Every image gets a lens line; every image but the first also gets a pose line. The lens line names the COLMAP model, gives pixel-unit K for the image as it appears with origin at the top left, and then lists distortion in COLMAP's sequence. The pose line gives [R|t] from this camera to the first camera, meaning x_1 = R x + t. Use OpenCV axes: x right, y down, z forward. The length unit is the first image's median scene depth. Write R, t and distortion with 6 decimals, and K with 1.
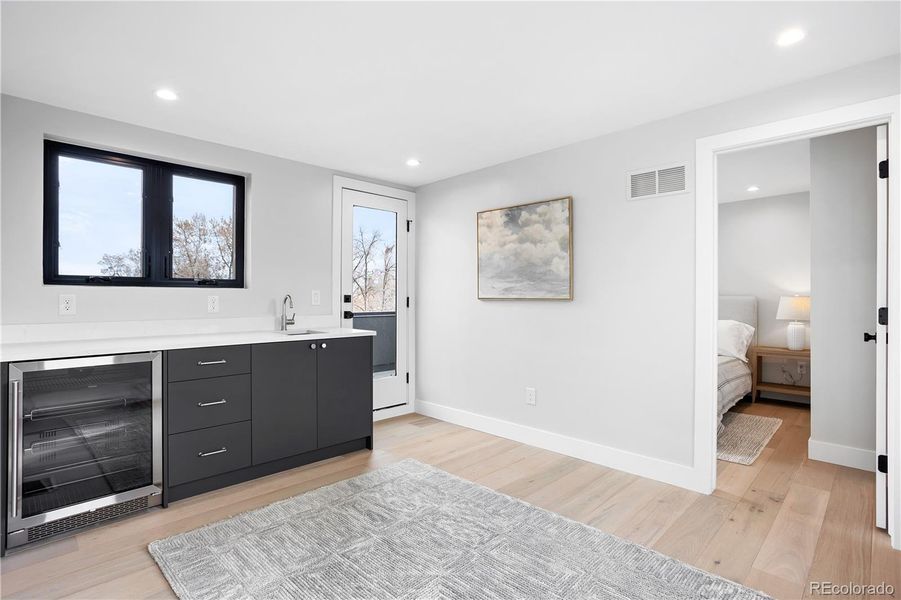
lens RADIAL K [[458.0, 0, 447.2], [0, 458.0, 294.2], [0, 0, 1]] dist [-0.015907, 0.008659]
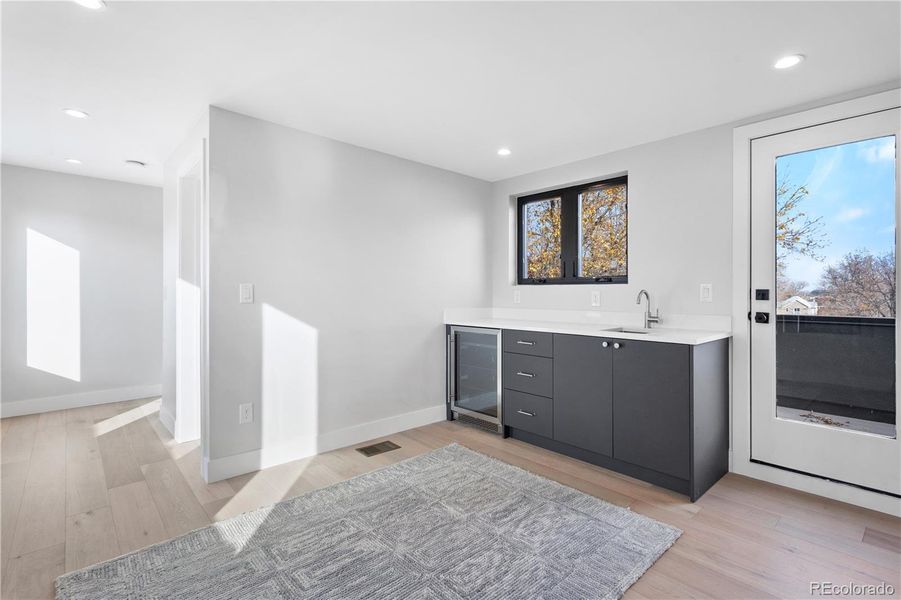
lens RADIAL K [[428.3, 0, 446.7], [0, 428.3, 290.5], [0, 0, 1]] dist [0.003534, -0.000044]
pose [[-0.066715, -0.005741, -0.997756, 0.654271], [0.005705, 0.999965, -0.006135, 0.007114], [0.997756, -0.006102, -0.066679, 0.791376]]
